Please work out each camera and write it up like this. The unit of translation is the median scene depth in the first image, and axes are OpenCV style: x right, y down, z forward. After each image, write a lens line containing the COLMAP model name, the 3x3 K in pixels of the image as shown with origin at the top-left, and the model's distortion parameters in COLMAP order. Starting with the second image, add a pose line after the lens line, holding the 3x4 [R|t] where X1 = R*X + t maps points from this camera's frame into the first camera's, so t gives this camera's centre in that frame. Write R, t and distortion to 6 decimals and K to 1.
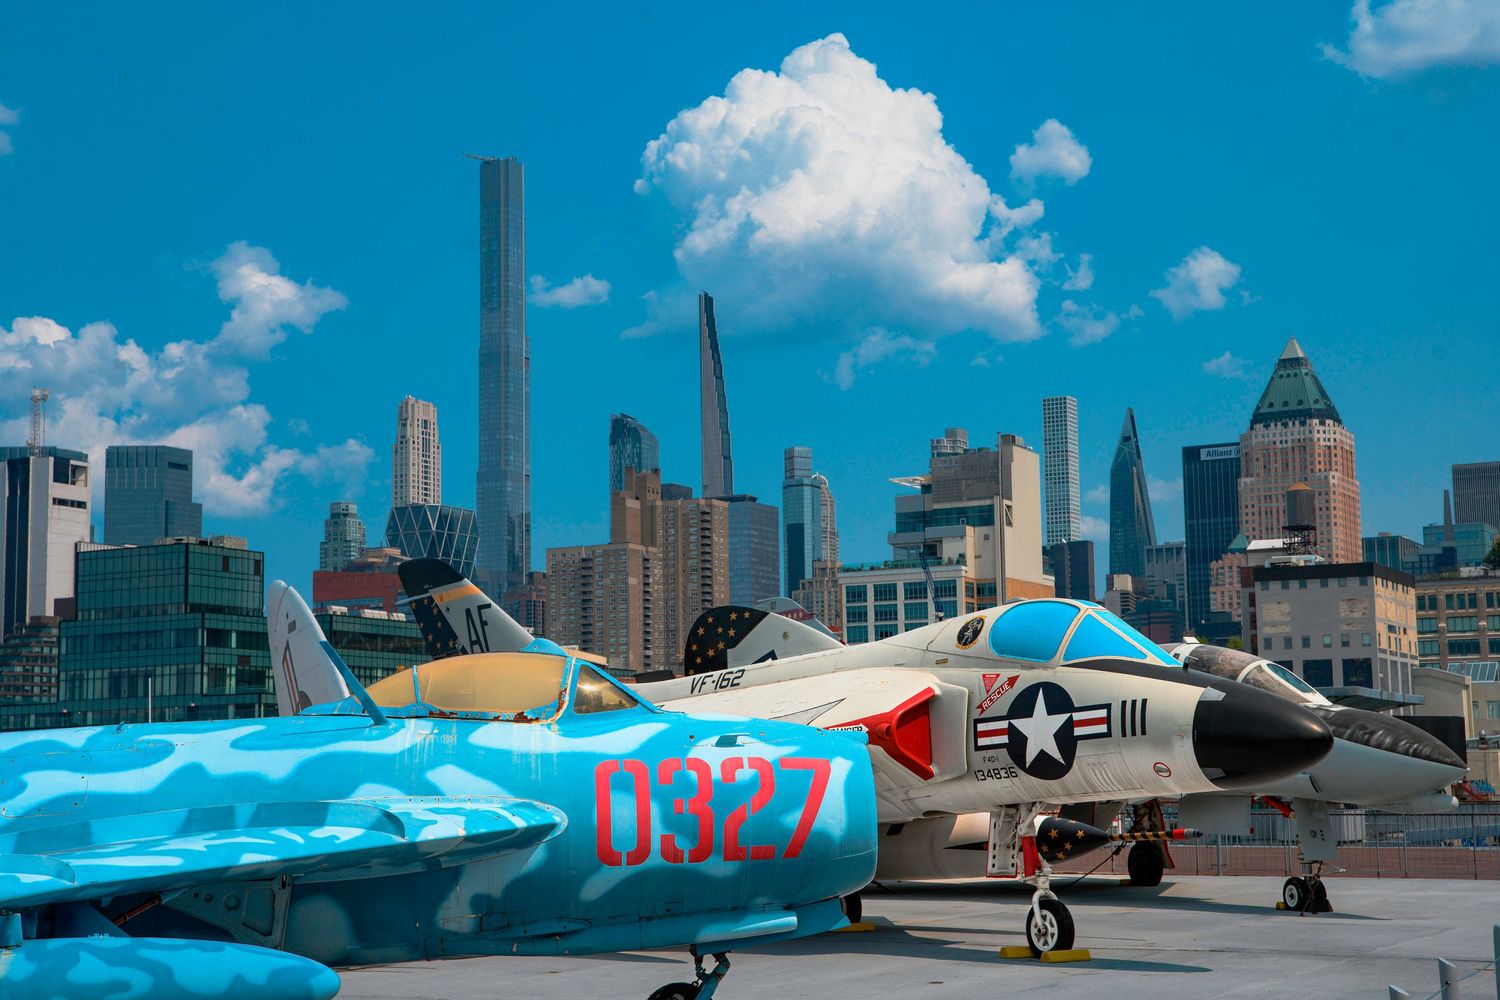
lens RADIAL K [[2404.0, 0, 742.7], [0, 2404.0, 507.1], [0, 0, 1]] dist [0.147405, 0.000000]
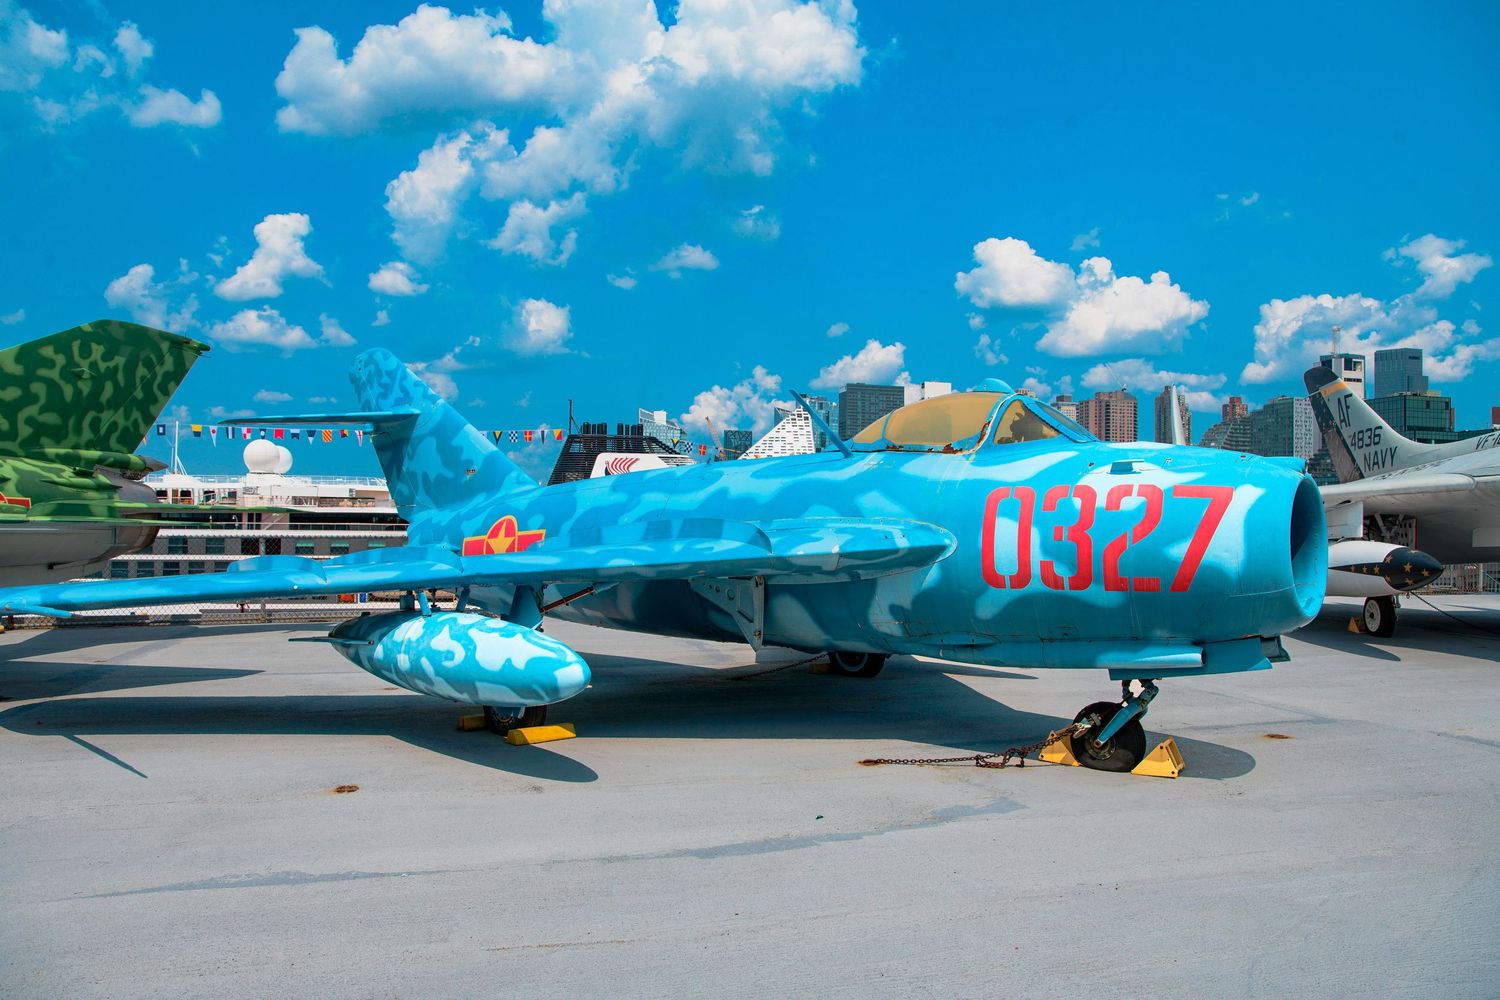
lens RADIAL K [[1033.7, 0, 765.1], [0, 1033.7, 503.0], [0, 0, 1]] dist [-0.061228, 0.025100]
pose [[0.691404, 0.011632, -0.722375, 0.192219], [0.064888, 0.994830, 0.078125, 0.069782], [0.719548, -0.100889, 0.687075, 0.614634]]
